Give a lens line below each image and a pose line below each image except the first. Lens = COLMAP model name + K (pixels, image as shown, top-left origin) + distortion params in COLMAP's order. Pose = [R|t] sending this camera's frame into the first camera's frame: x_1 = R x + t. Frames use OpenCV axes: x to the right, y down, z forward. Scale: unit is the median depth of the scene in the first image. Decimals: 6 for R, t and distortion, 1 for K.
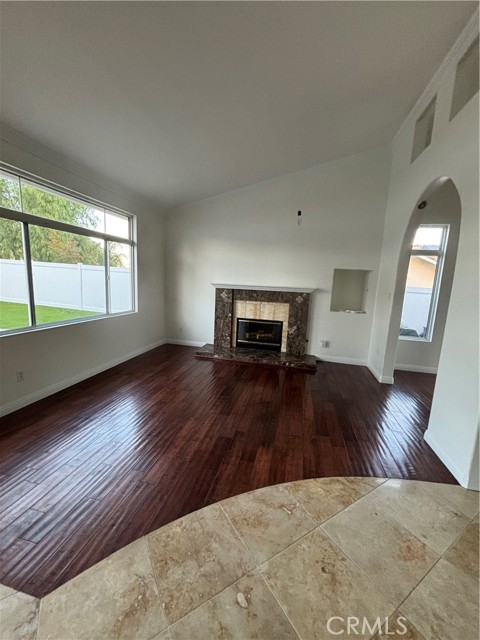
lens RADIAL K [[257.5, 0, 242.0], [0, 257.5, 319.5], [0, 0, 1]] dist [0.002073, -0.000534]
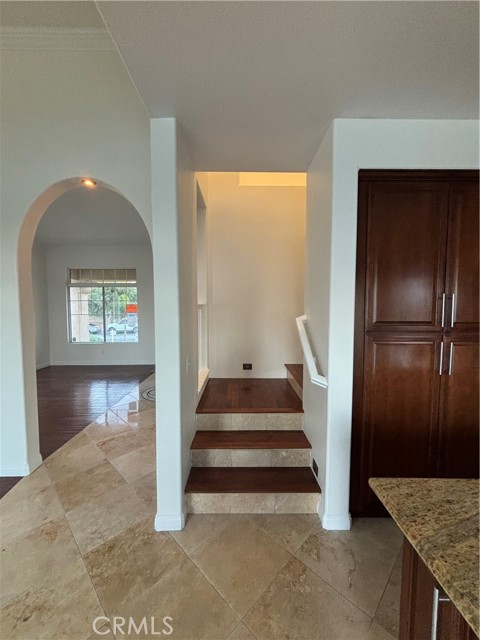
lens RADIAL K [[257.5, 0, 238.4], [0, 257.5, 321.3], [0, 0, 1]] dist [0.002073, -0.000534]
pose [[-0.229016, -0.108909, 0.967311, -0.212025], [0.139840, 0.979733, 0.143416, -0.042395], [-0.963326, 0.168113, -0.209145, 0.083406]]
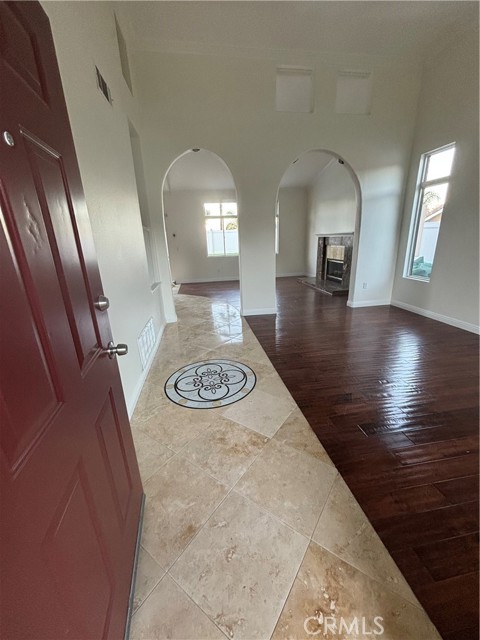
lens RADIAL K [[257.5, 0, 240.1], [0, 257.5, 319.7], [0, 0, 1]] dist [0.002073, -0.000534]
pose [[0.376252, 0.226122, -0.898501, 1.446007], [-0.095611, 0.974060, 0.205100, 0.098408], [0.921571, 0.008737, 0.388111, 0.014268]]
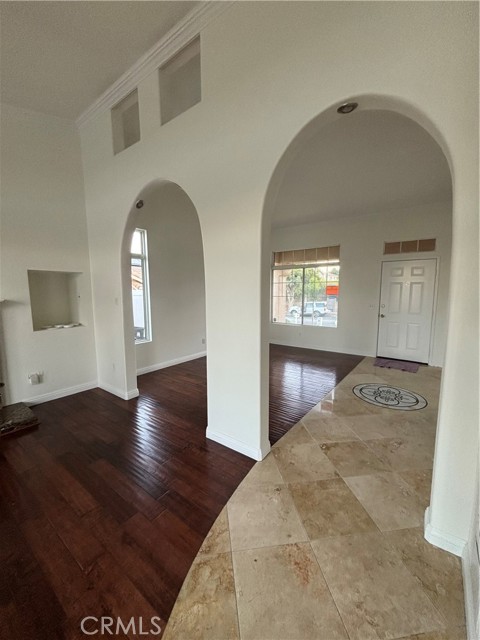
lens RADIAL K [[257.5, 0, 238.6], [0, 257.5, 319.2], [0, 0, 1]] dist [0.002073, -0.000534]
pose [[0.411008, -0.152480, 0.898789, -0.055893], [0.164309, 0.982157, 0.091486, -0.043060], [-0.896702, 0.110078, 0.428728, 0.241663]]
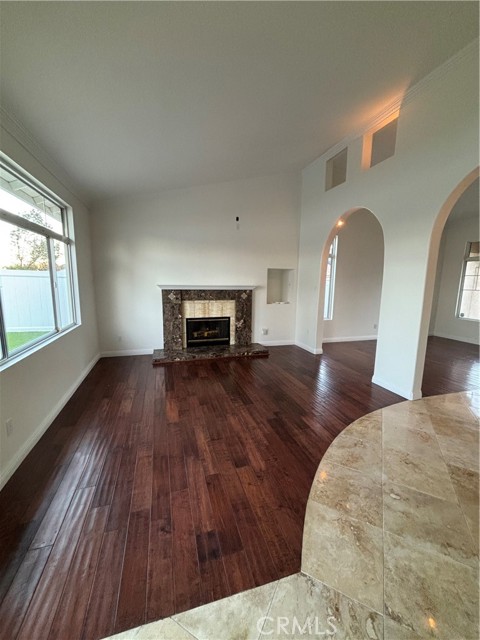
lens RADIAL K [[257.5, 0, 241.5], [0, 257.5, 318.0], [0, 0, 1]] dist [0.002073, -0.000534]
pose [[0.865732, -0.110562, 0.488144, -0.401220], [0.104561, 0.993728, 0.039633, -0.030628], [-0.489465, 0.016729, 0.871863, 0.029755]]
